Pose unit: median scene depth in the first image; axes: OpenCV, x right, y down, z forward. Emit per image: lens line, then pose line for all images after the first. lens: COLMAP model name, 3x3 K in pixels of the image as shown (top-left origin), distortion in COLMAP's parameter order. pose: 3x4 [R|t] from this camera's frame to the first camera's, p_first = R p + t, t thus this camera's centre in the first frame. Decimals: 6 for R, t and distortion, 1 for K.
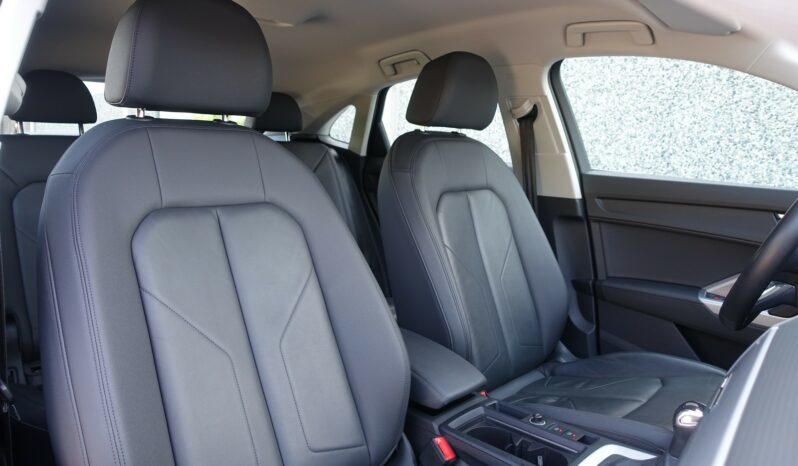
lens RADIAL K [[545.6, 0, 399.0], [0, 545.6, 233.0], [0, 0, 1]] dist [-0.003278, -0.001531]
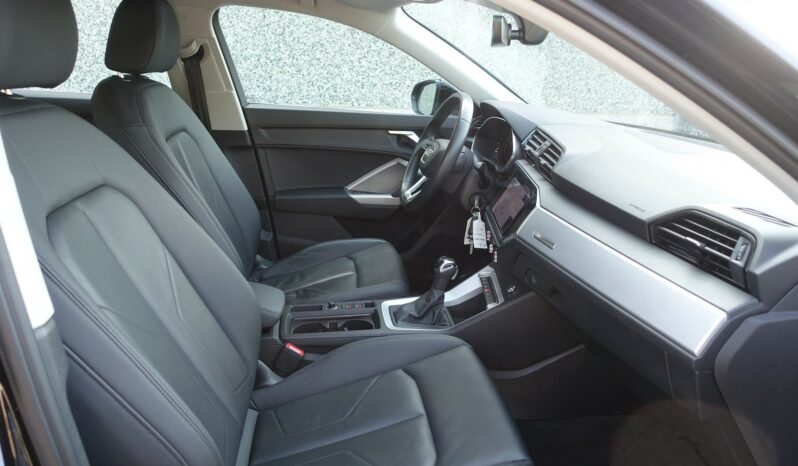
lens RADIAL K [[545.6, 0, 399.0], [0, 545.6, 233.0], [0, 0, 1]] dist [-0.003278, -0.001531]
pose [[0.611827, -0.244618, 0.752217, -0.392046], [0.102862, 0.967509, 0.230967, -0.084727], [-0.784275, -0.063937, 0.617110, 0.017859]]
